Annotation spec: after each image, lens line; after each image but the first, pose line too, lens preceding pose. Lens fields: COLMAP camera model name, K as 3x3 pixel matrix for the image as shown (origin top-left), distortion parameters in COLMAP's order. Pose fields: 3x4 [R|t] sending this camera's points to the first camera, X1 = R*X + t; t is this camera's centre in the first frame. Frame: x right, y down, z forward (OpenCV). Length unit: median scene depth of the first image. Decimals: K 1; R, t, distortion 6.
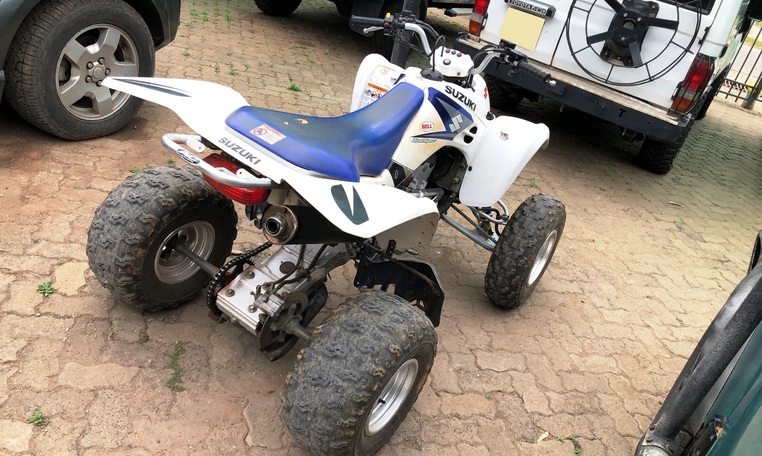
lens RADIAL K [[613.4, 0, 381.0], [0, 613.4, 228.0], [0, 0, 1]] dist [0.000704, 0.001358]
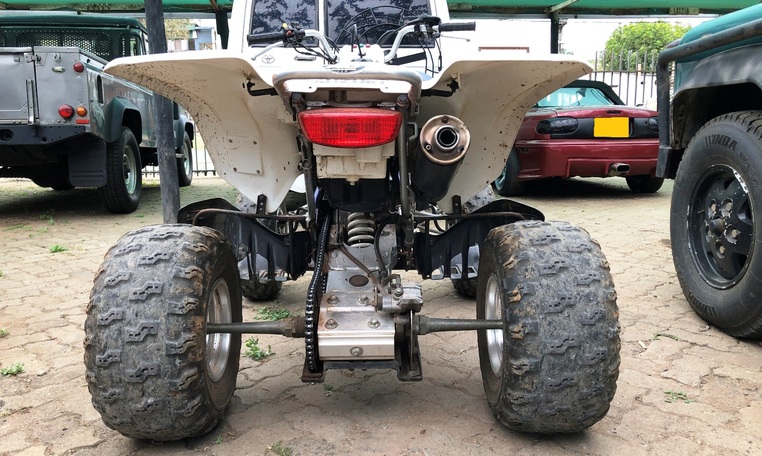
lens RADIAL K [[613.4, 0, 381.0], [0, 613.4, 228.0], [0, 0, 1]] dist [0.000704, 0.001358]
pose [[0.794070, -0.345289, 0.500228, -0.463892], [0.463696, 0.876218, -0.131257, 0.112969], [-0.392987, 0.336181, 0.855888, 0.269620]]
